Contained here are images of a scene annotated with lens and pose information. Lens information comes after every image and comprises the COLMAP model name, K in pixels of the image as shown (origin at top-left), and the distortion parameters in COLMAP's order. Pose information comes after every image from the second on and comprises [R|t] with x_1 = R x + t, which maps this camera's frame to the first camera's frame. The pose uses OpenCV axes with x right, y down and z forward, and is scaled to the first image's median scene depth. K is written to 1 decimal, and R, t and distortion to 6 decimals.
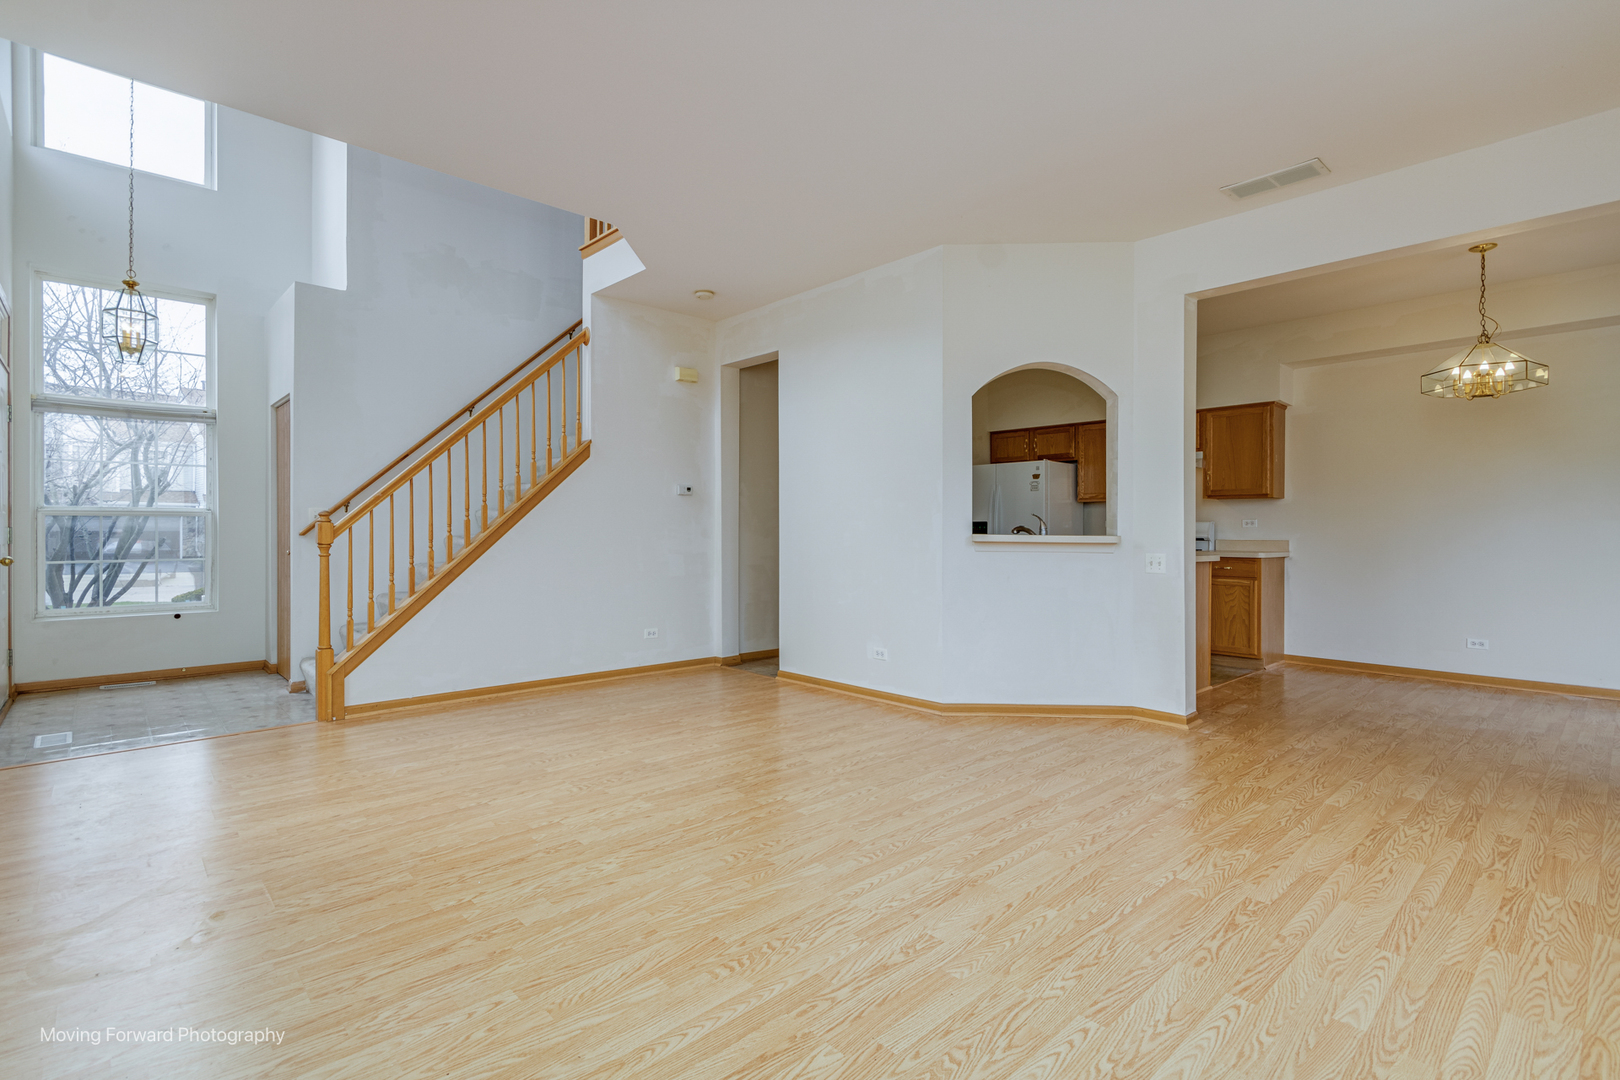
lens RADIAL K [[754.7, 0, 798.8], [0, 754.7, 529.4], [0, 0, 1]] dist [0.004007, -0.000286]
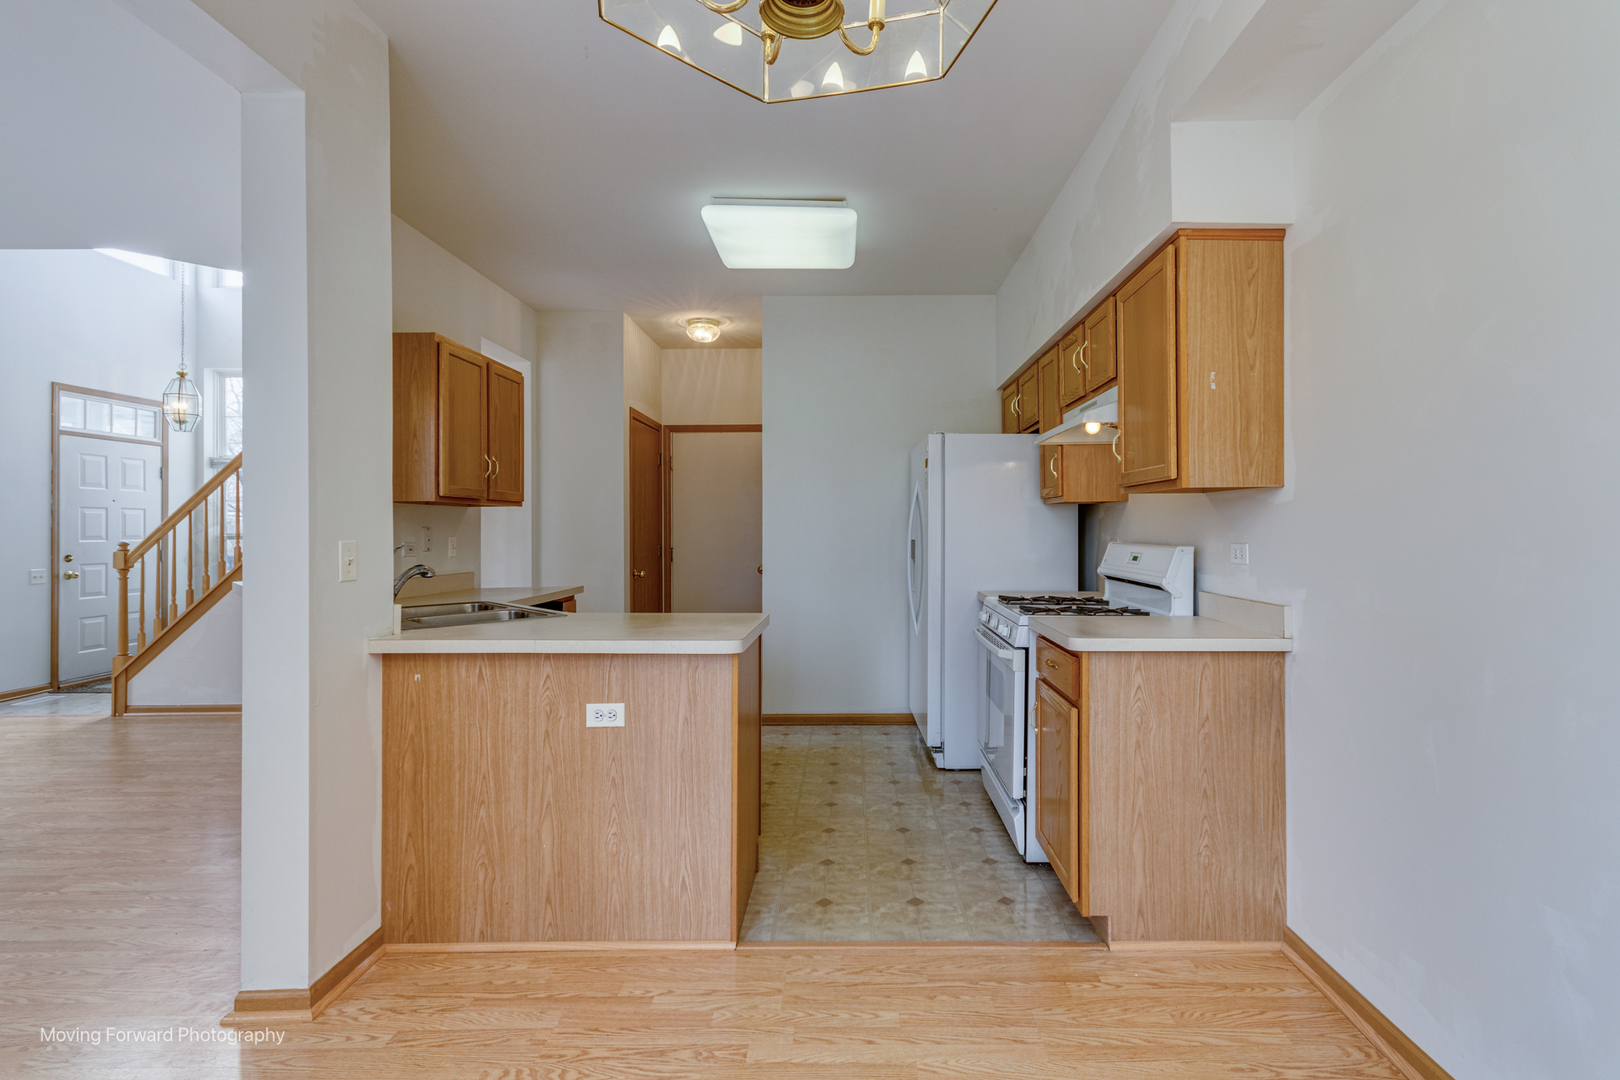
lens RADIAL K [[774.2, 0, 847.5], [0, 774.2, 522.6], [0, 0, 1]] dist [0.012402, 0.000668]
pose [[0.736366, -0.013402, -0.676451, 0.998787], [0.008578, 0.999908, -0.010473, -0.030172], [0.676529, 0.001909, 0.736413, 0.798216]]
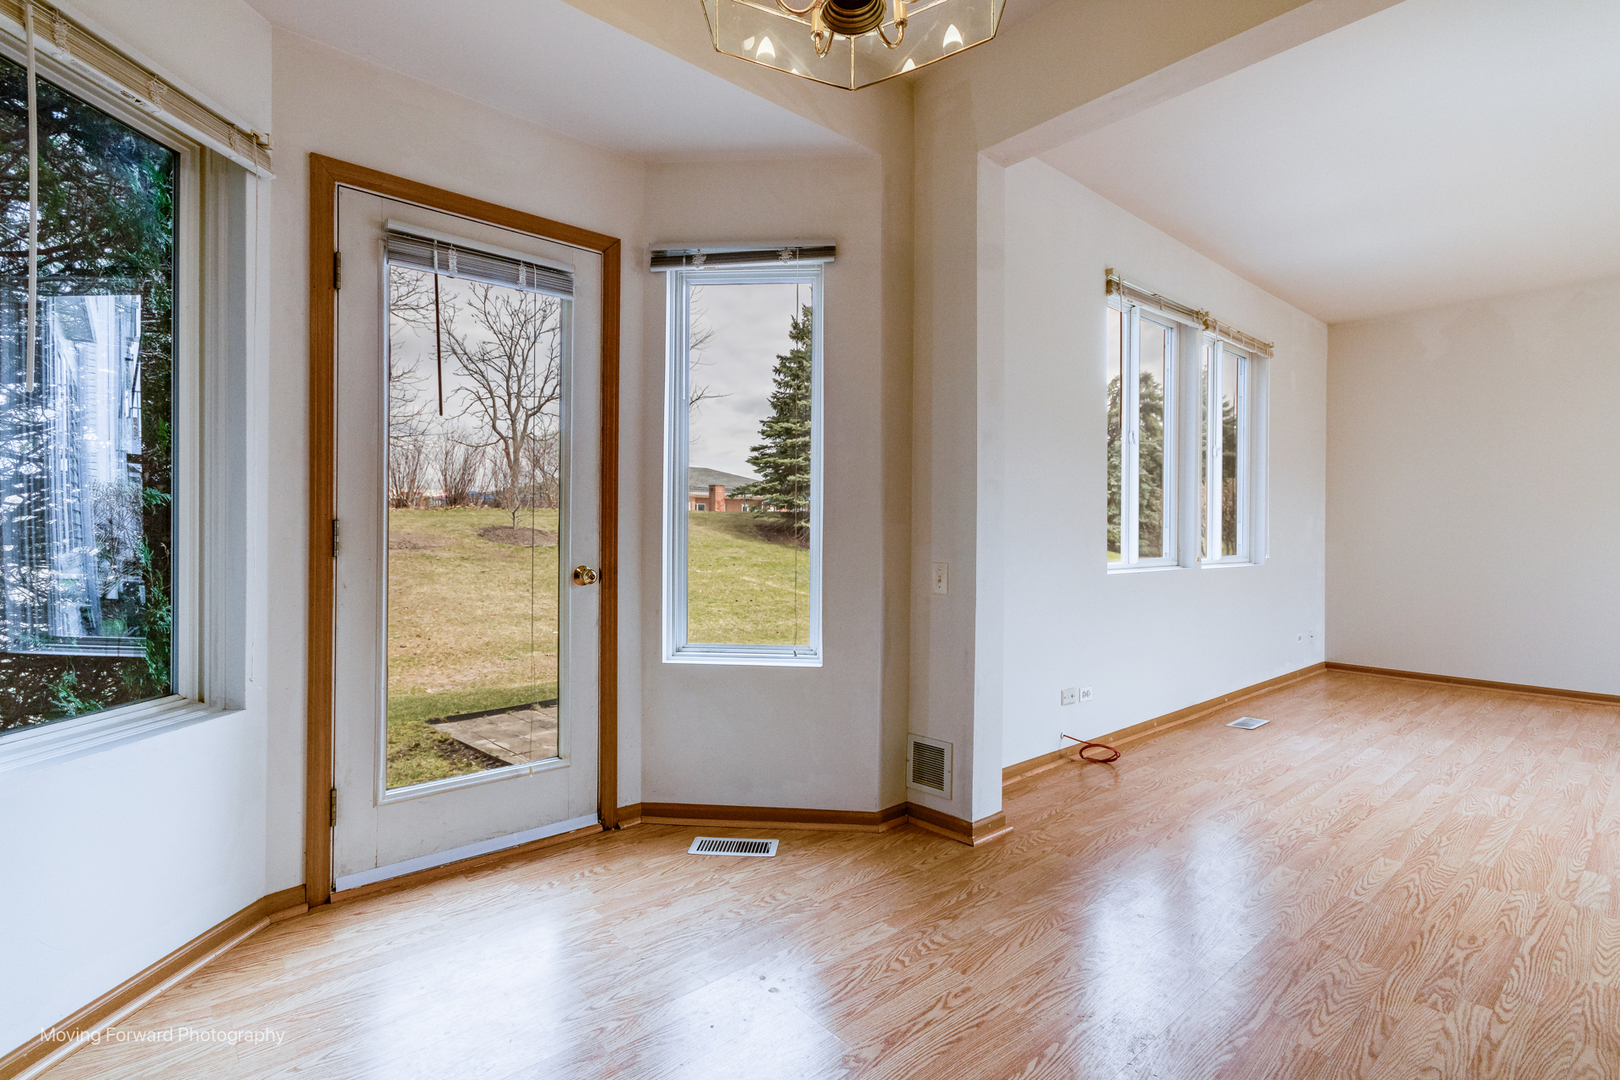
lens RADIAL K [[754.7, 0, 798.8], [0, 754.7, 529.4], [0, 0, 1]] dist [0.004007, -0.000286]
pose [[-0.999518, -0.010148, 0.029353, 0.860182], [-0.010234, 0.999944, -0.002789, 0.007653], [-0.029323, -0.003088, -0.999565, 1.191477]]
